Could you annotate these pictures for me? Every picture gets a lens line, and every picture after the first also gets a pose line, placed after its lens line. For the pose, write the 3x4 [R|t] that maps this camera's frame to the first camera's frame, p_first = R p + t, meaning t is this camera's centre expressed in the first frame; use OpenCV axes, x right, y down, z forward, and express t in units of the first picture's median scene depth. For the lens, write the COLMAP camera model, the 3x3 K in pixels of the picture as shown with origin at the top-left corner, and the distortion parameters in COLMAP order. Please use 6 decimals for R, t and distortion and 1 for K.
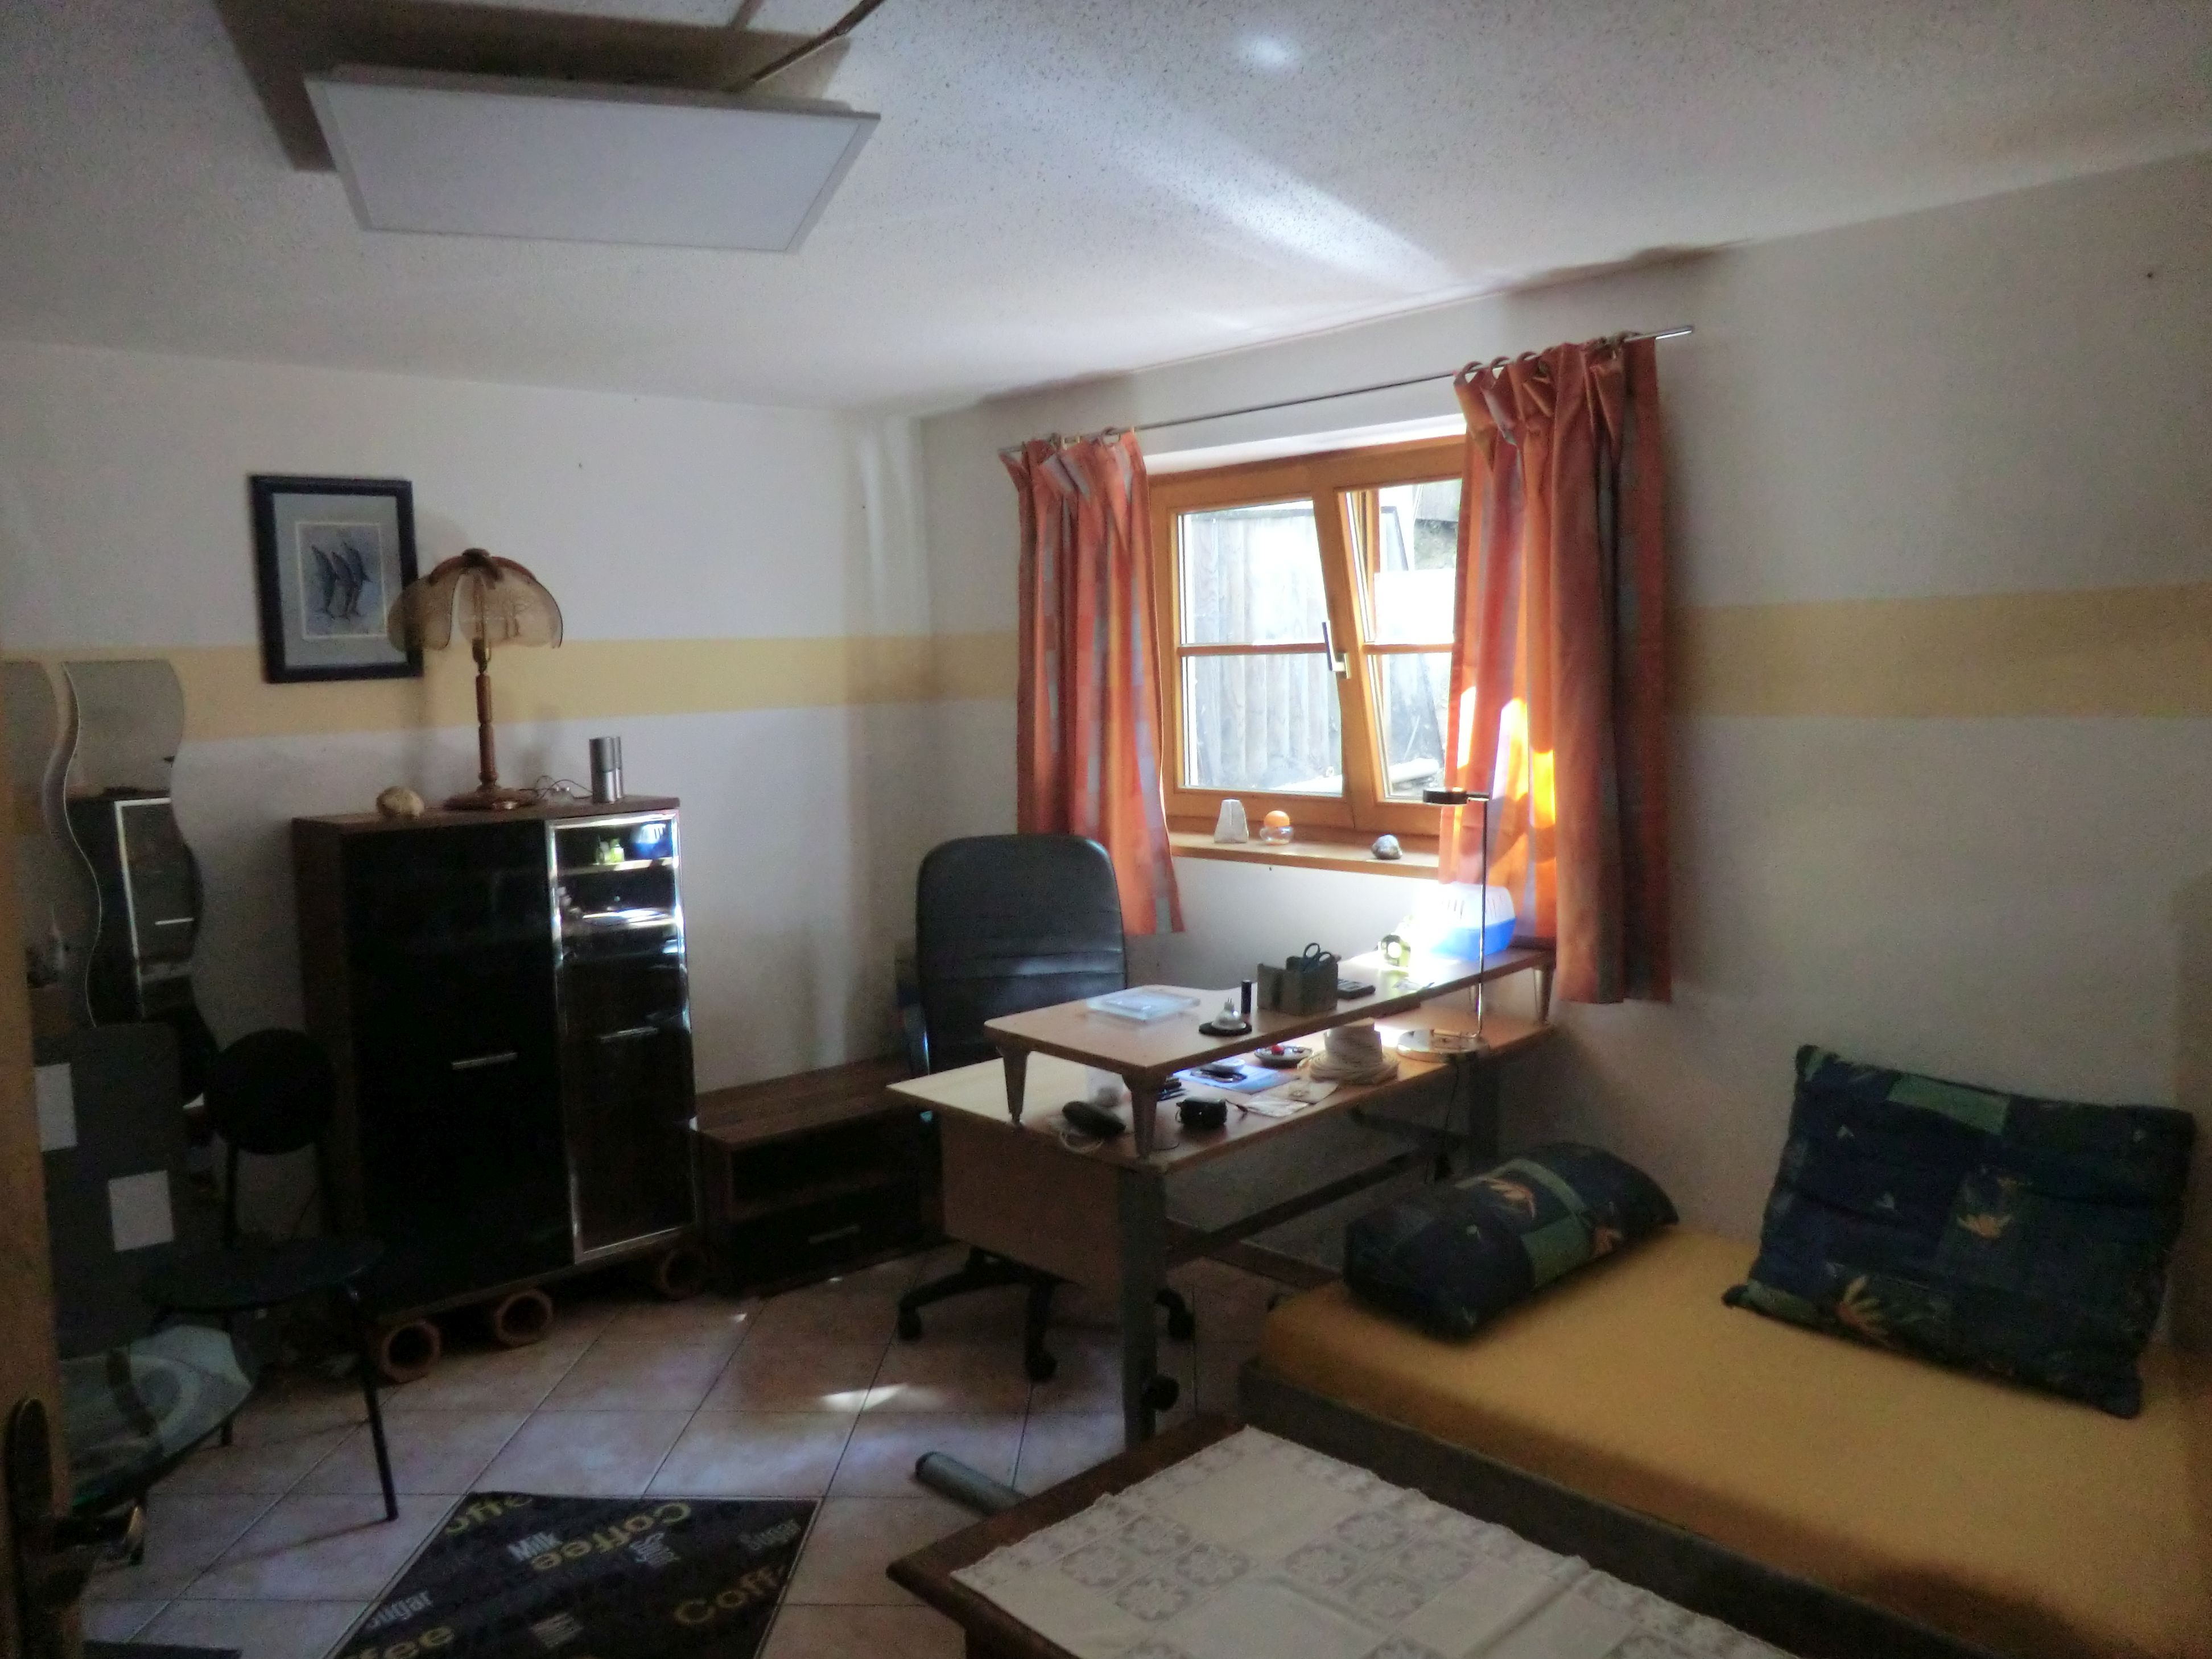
lens RADIAL K [[1640.2, 0, 1099.0], [0, 1640.2, 824.3], [0, 0, 1]] dist [-0.085644, 0.092702]
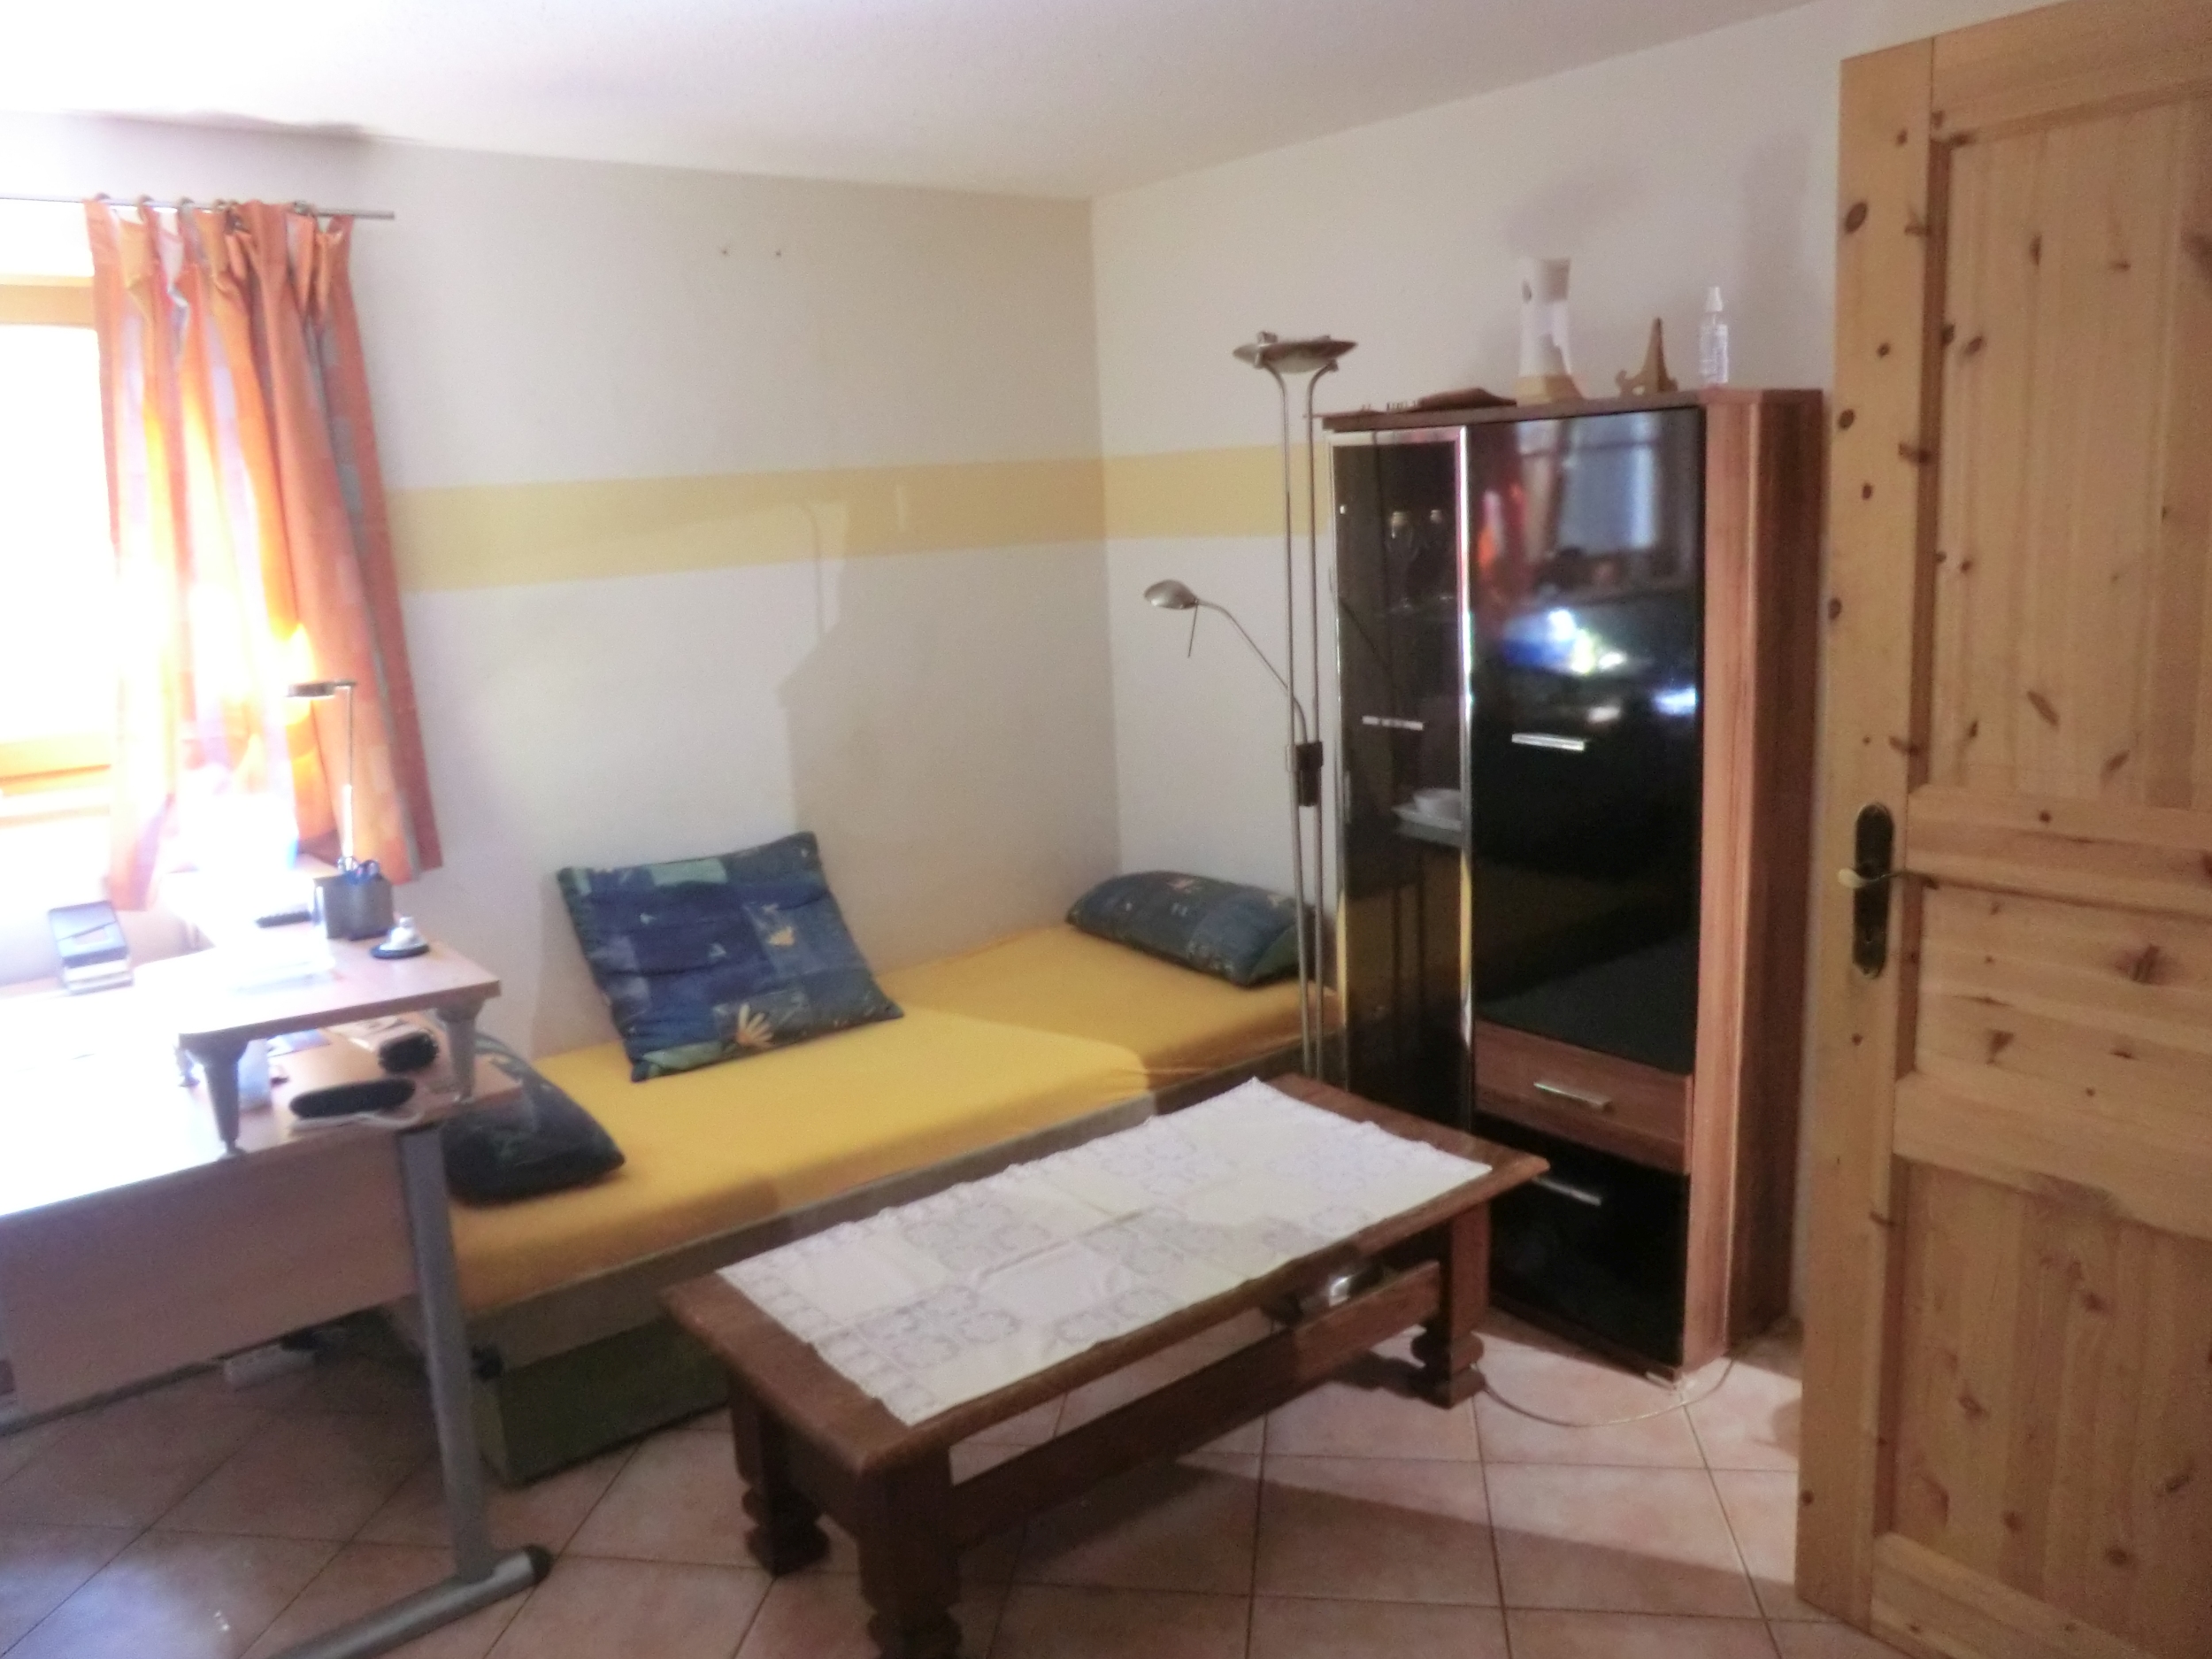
lens RADIAL K [[1640.2, 0, 1099.0], [0, 1640.2, 824.3], [0, 0, 1]] dist [-0.085644, 0.092702]
pose [[0.078367, -0.173375, 0.981733, -0.526163], [0.141403, 0.976738, 0.161206, -0.022483], [-0.986845, 0.126187, 0.101060, 0.387743]]
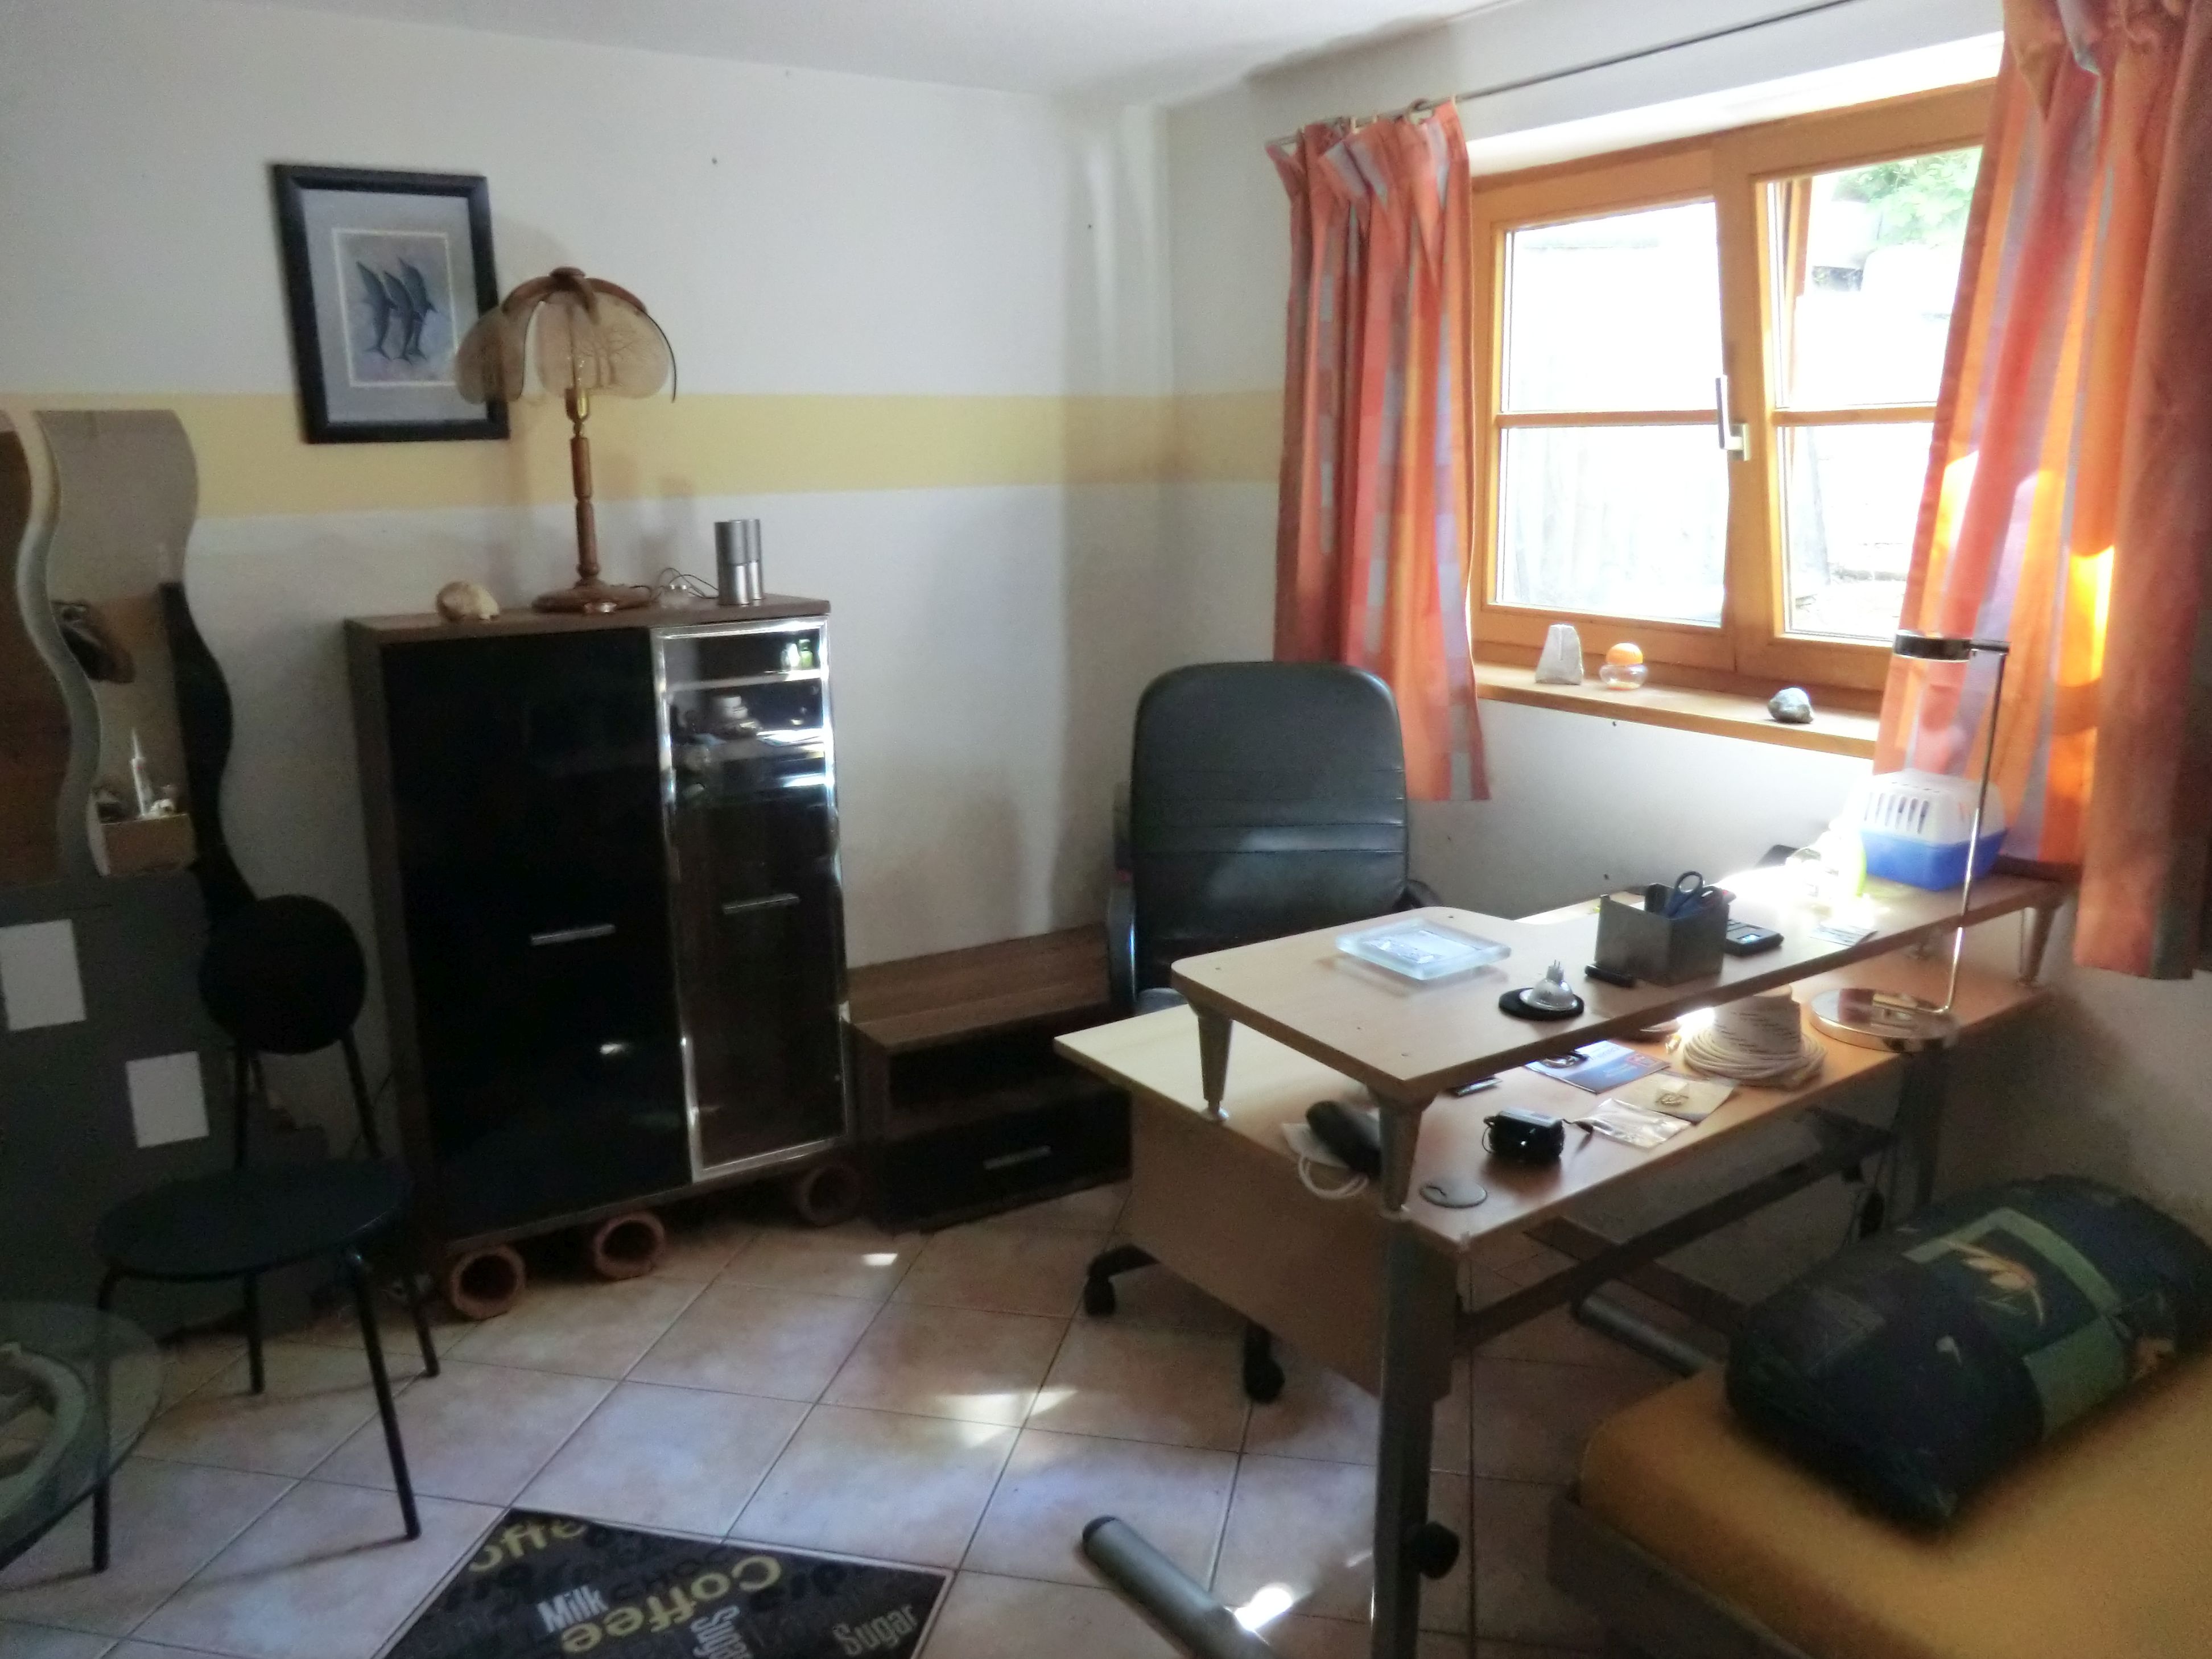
lens RADIAL K [[1640.2, 0, 1099.0], [0, 1640.2, 824.3], [0, 0, 1]] dist [-0.085644, 0.092702]
pose [[0.985885, 0.049910, -0.159814, -0.003631], [-0.029278, 0.991219, 0.128946, -0.016291], [0.164846, -0.122447, 0.978689, 0.270384]]
